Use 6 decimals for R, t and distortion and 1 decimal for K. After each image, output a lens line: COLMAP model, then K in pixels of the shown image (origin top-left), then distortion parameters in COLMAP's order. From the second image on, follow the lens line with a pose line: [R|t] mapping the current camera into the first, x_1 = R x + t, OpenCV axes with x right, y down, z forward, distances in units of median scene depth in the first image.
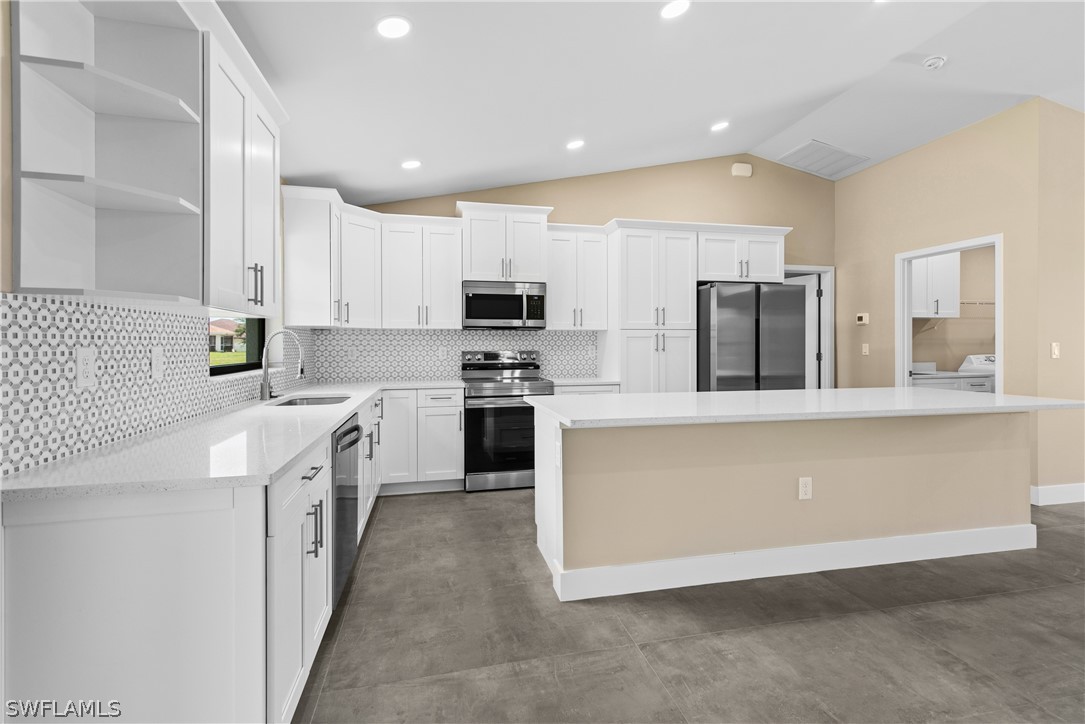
lens RADIAL K [[493.5, 0, 543.1], [0, 493.5, 349.0], [0, 0, 1]] dist [0.008617, -0.000686]
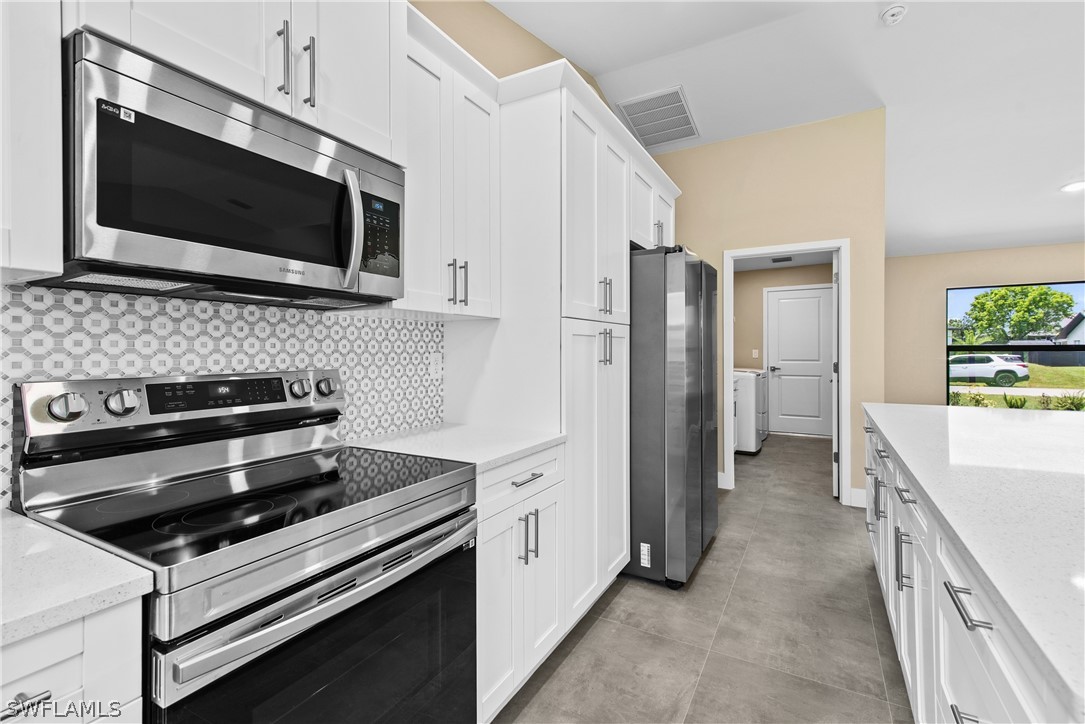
lens RADIAL K [[493.5, 0, 543.1], [0, 493.5, 349.0], [0, 0, 1]] dist [0.008617, -0.000686]
pose [[0.667161, 0.003712, 0.744904, -0.182000], [0.001513, 0.999979, -0.006338, -0.008421], [-0.744912, 0.005356, 0.667141, 0.707089]]
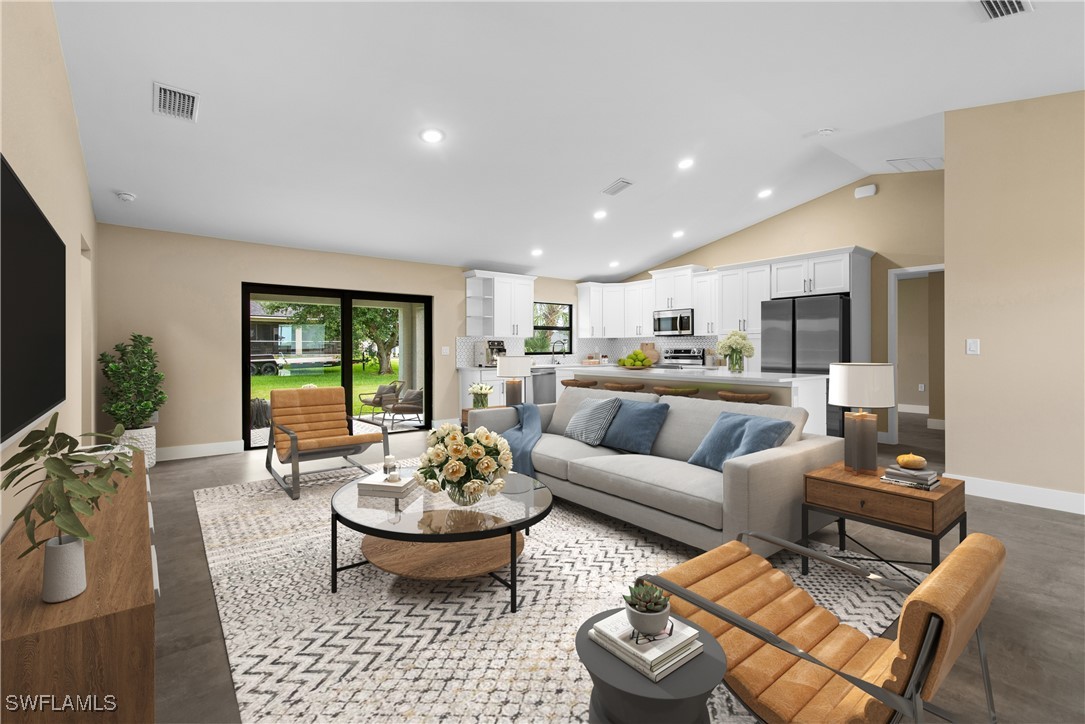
lens RADIAL K [[493.5, 0, 543.1], [0, 493.5, 349.0], [0, 0, 1]] dist [0.008617, -0.000686]
pose [[0.449628, -0.002702, -0.893212, 1.312842], [0.000579, 0.999996, -0.002734, 0.011329], [0.893216, 0.000712, 0.449628, -0.233392]]
